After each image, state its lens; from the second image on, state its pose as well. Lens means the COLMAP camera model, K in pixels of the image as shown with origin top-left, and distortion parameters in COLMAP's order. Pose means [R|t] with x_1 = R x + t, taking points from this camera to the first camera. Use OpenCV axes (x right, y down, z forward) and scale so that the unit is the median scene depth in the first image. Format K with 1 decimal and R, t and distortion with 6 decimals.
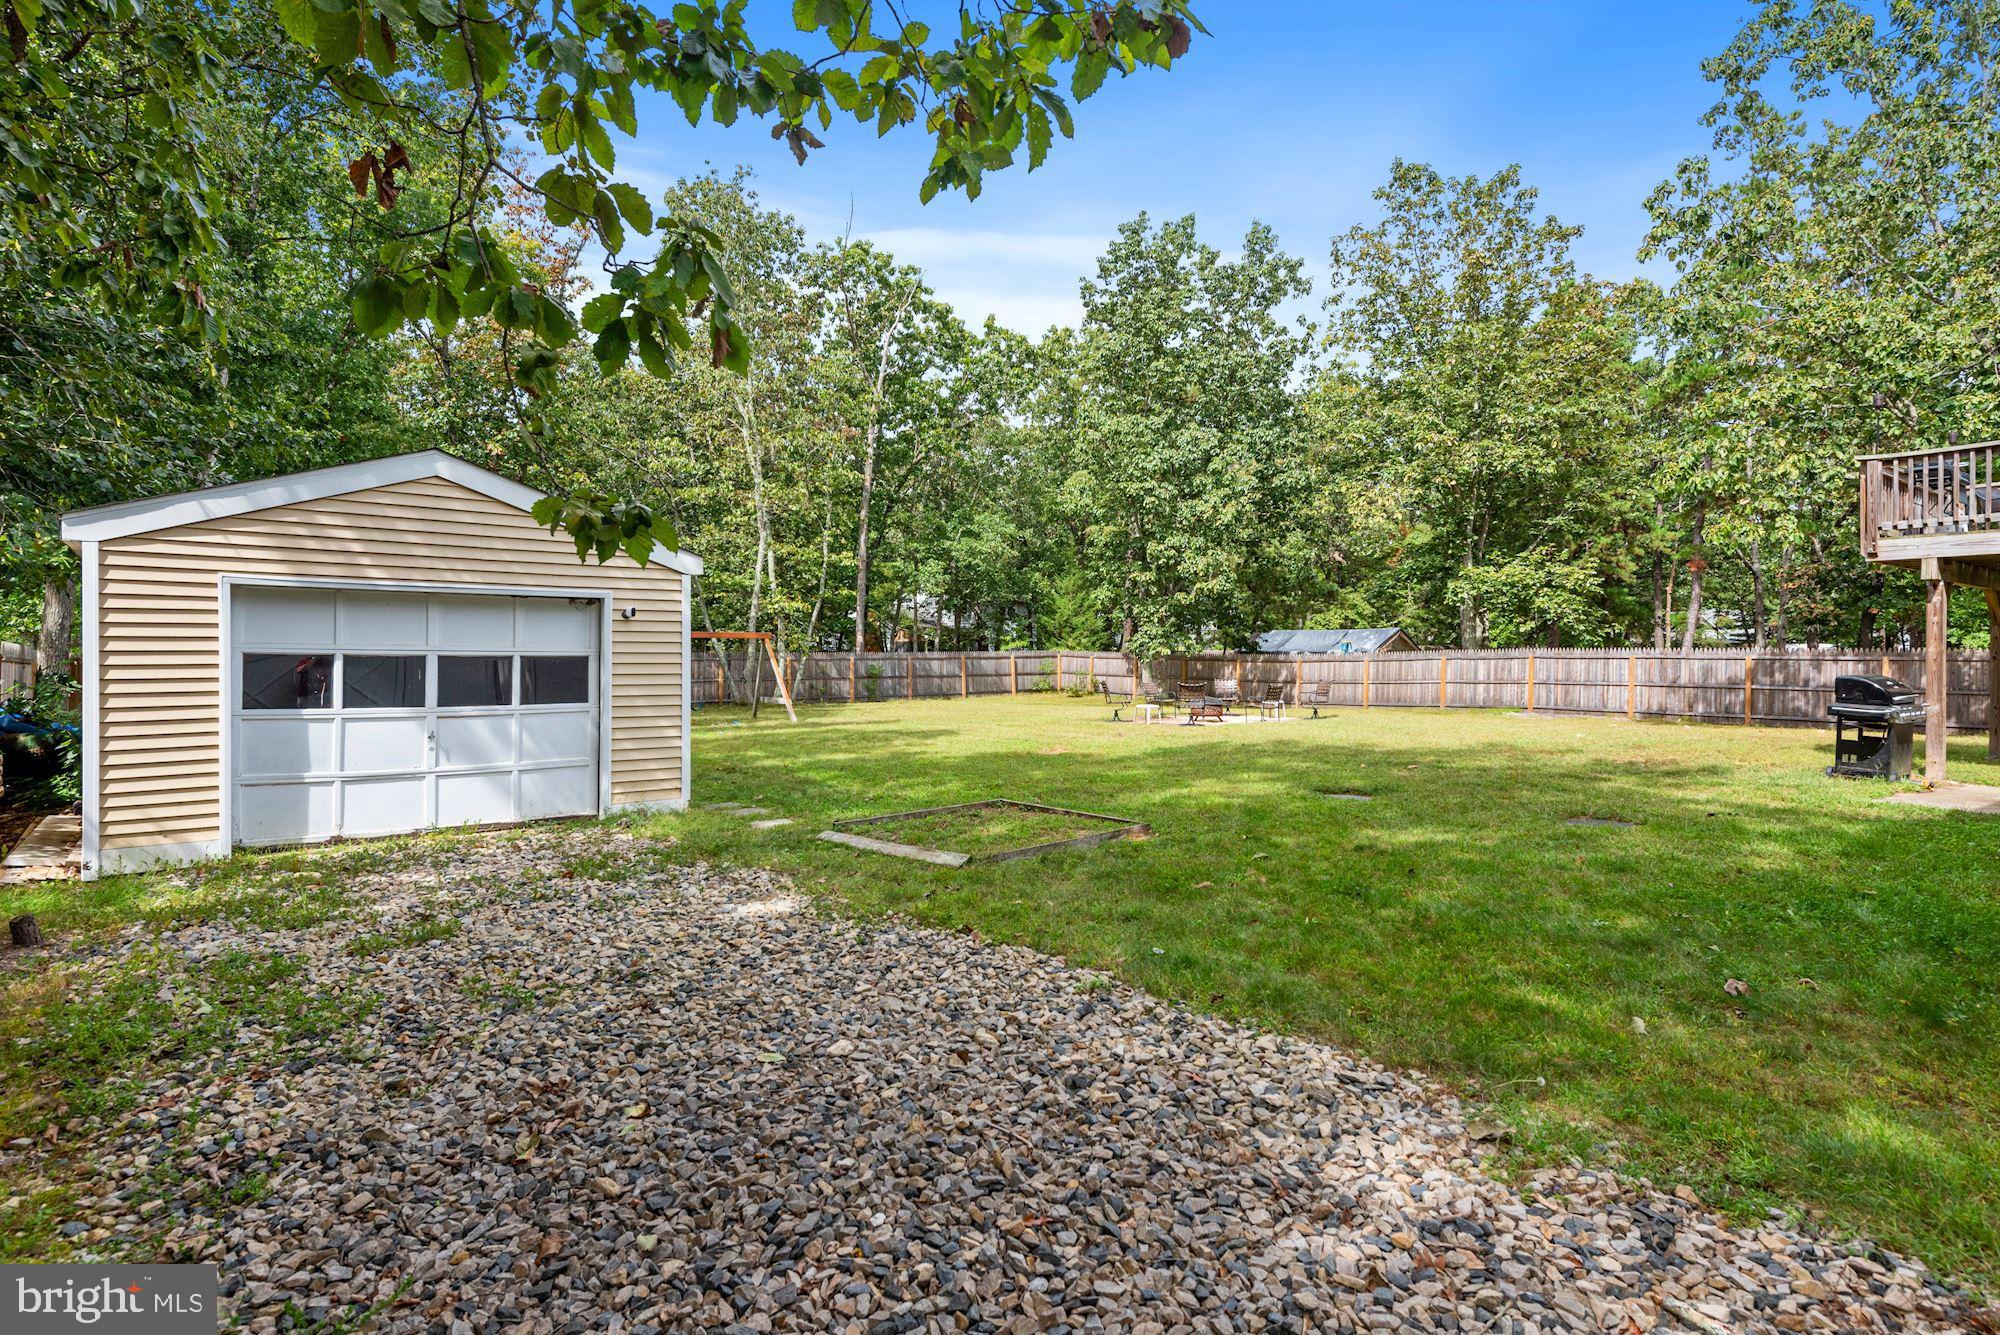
lens RADIAL K [[1084.5, 0, 999.8], [0, 1084.5, 641.1], [0, 0, 1]] dist [0.016209, -0.002001]
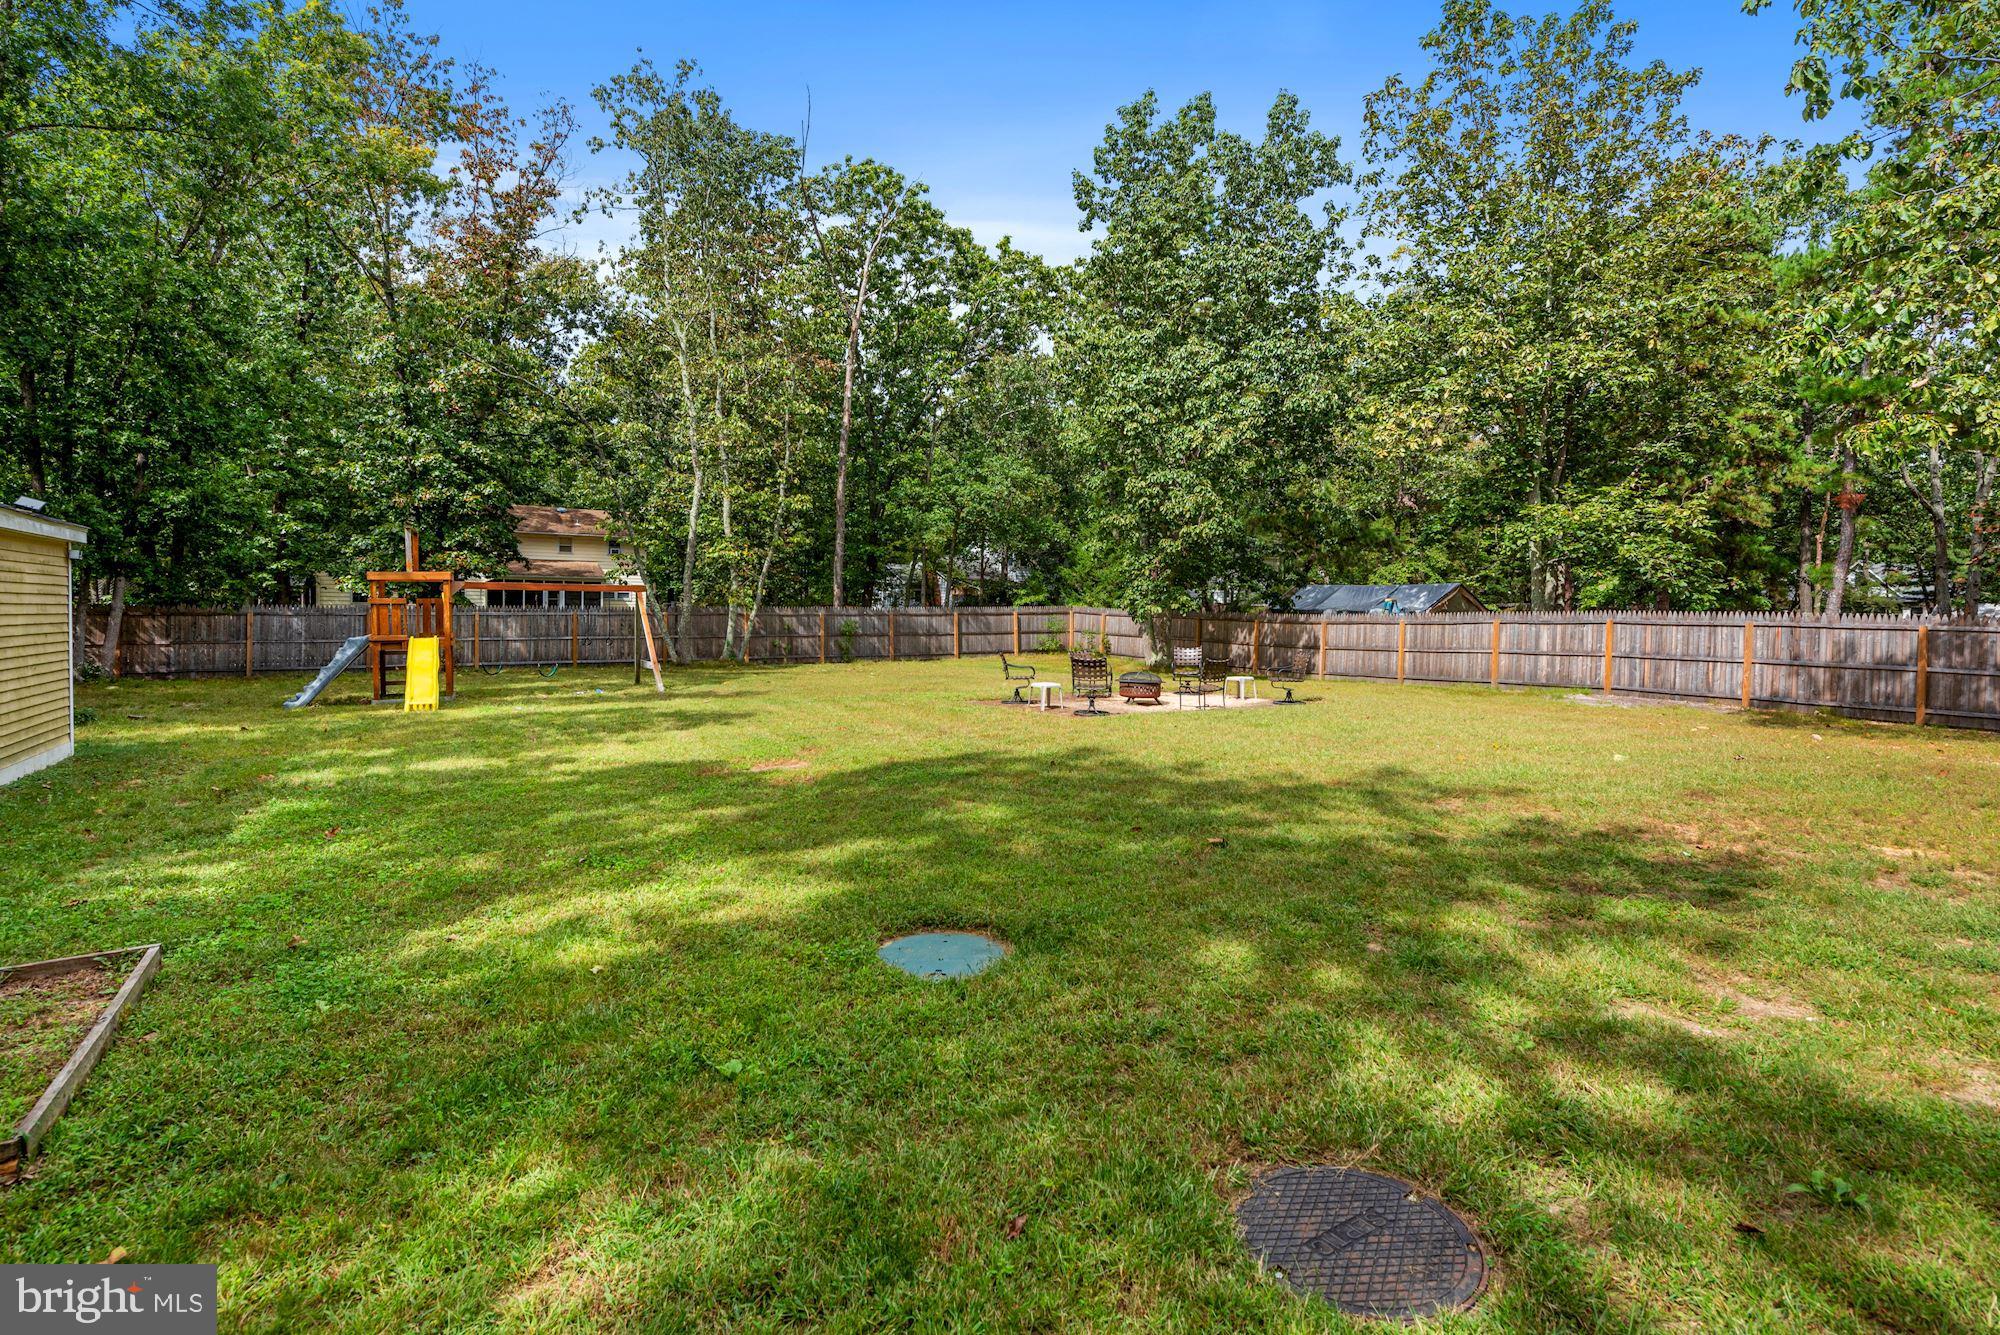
lens RADIAL K [[988.3, 0, 1026.8], [0, 988.3, 611.3], [0, 0, 1]] dist [-0.000800, 0.001346]
pose [[0.990482, 0.008844, -0.137355, 0.154896], [-0.006321, 0.999803, 0.018788, -0.002944], [0.137495, -0.017741, 0.990344, 0.223734]]
